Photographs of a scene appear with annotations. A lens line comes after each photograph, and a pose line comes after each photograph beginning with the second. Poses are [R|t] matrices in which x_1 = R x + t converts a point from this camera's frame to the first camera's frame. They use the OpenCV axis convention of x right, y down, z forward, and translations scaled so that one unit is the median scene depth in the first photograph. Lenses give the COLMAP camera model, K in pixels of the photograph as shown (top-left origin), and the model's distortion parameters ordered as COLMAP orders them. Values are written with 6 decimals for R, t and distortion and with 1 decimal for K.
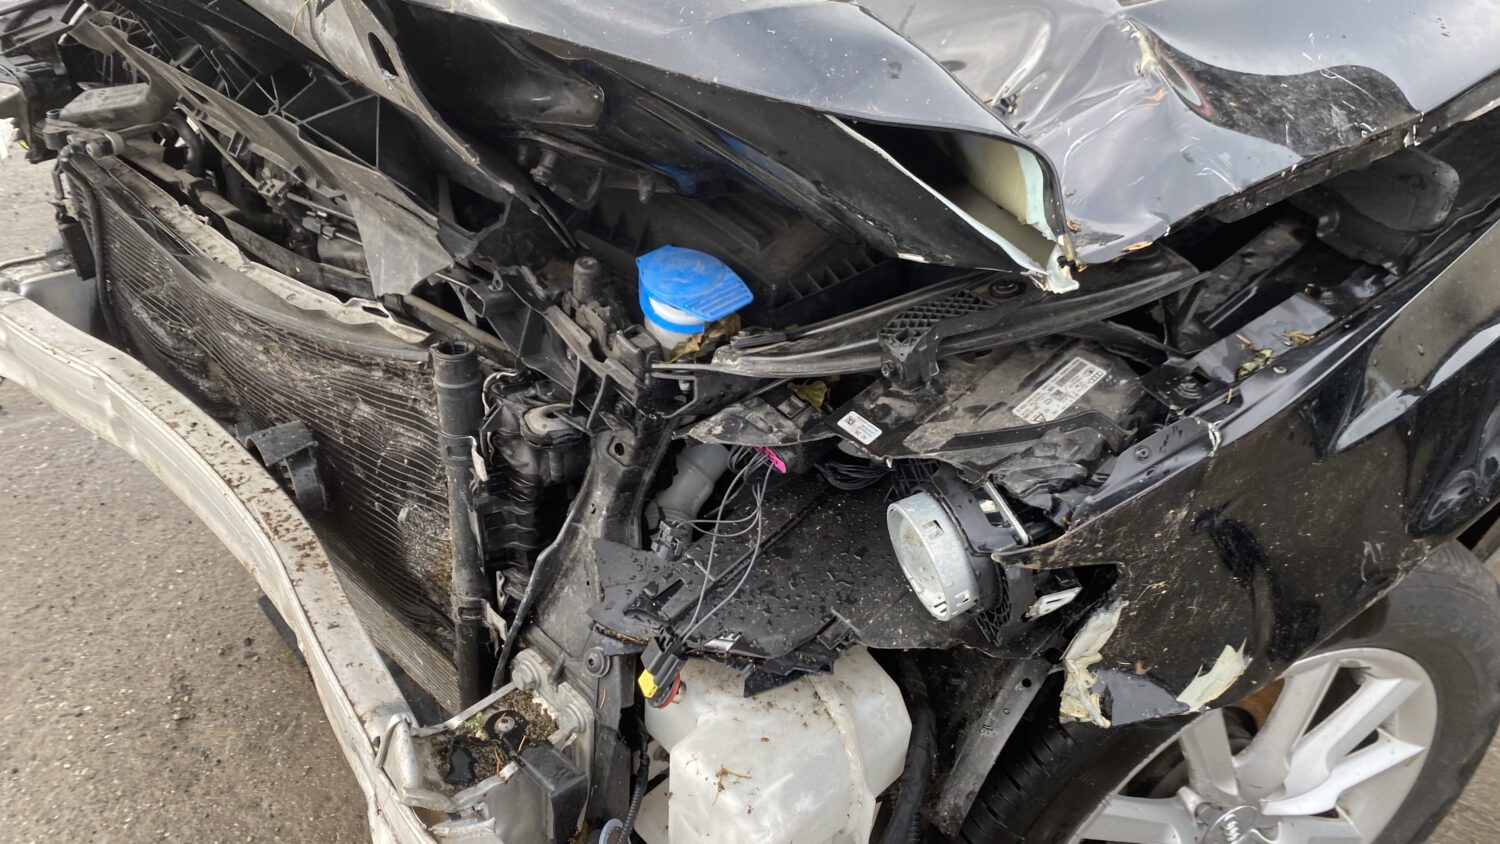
lens RADIAL K [[1129.2, 0, 749.5], [0, 1129.2, 416.4], [0, 0, 1]] dist [0.037808, -0.009845]
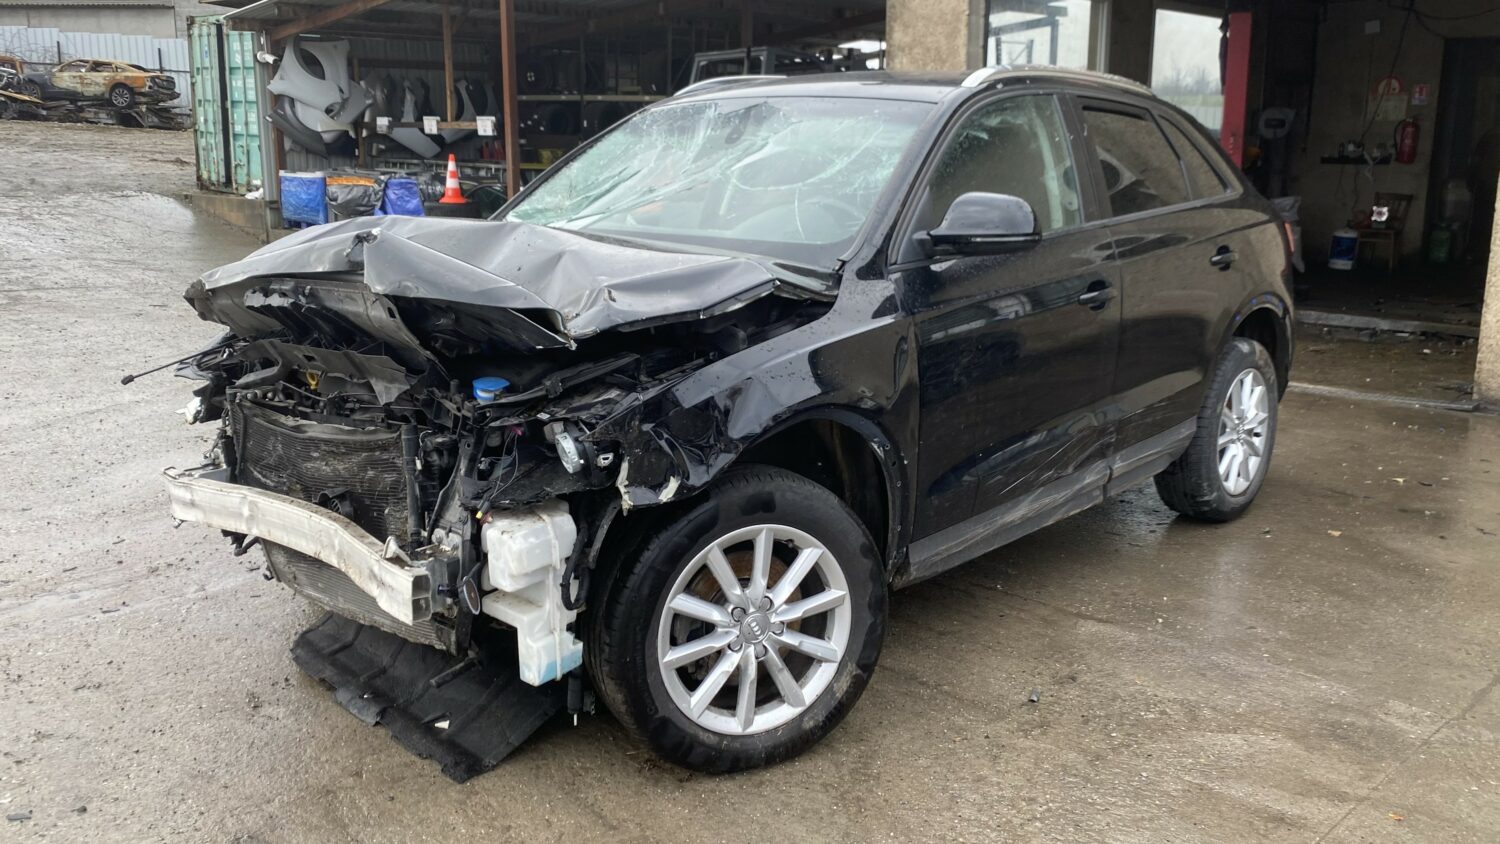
lens RADIAL K [[1291.9, 0, 747.5], [0, 1291.9, 413.9], [0, 0, 1]] dist [0.030205, -0.020398]
pose [[0.995299, -0.087675, 0.041154, 0.456124], [0.096549, 0.931823, -0.349833, 1.163807], [-0.007677, 0.352162, 0.935908, -2.079646]]
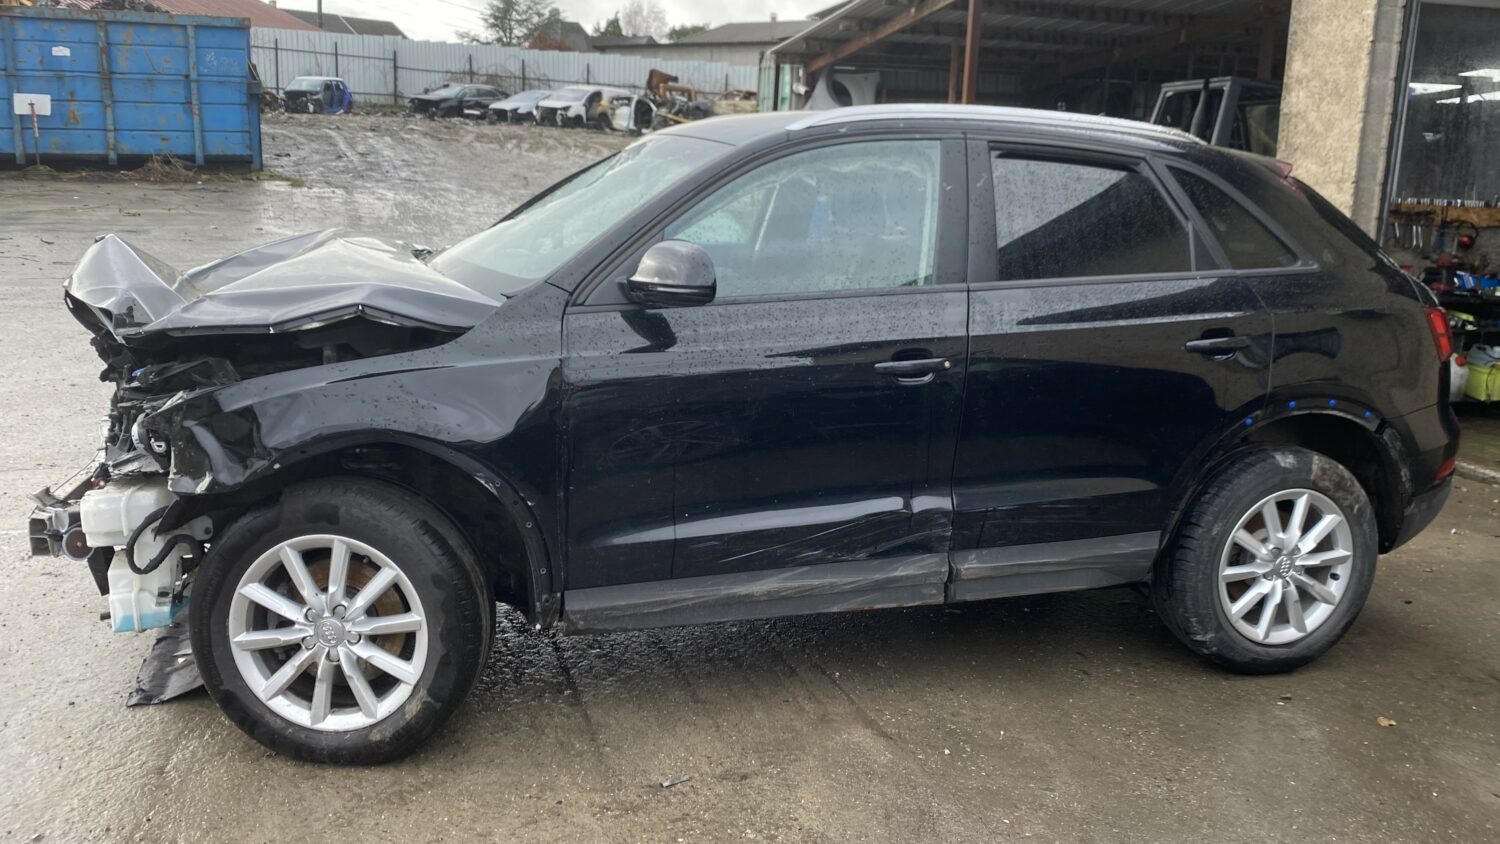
lens RADIAL K [[1291.9, 0, 786.6], [0, 1291.9, 412.8], [0, 0, 1]] dist [0.030205, -0.020398]
pose [[0.886524, 0.045126, -0.460476, 3.364656], [-0.221227, 0.915438, -0.336202, 0.871578], [0.406366, 0.399921, 0.821541, -1.375803]]
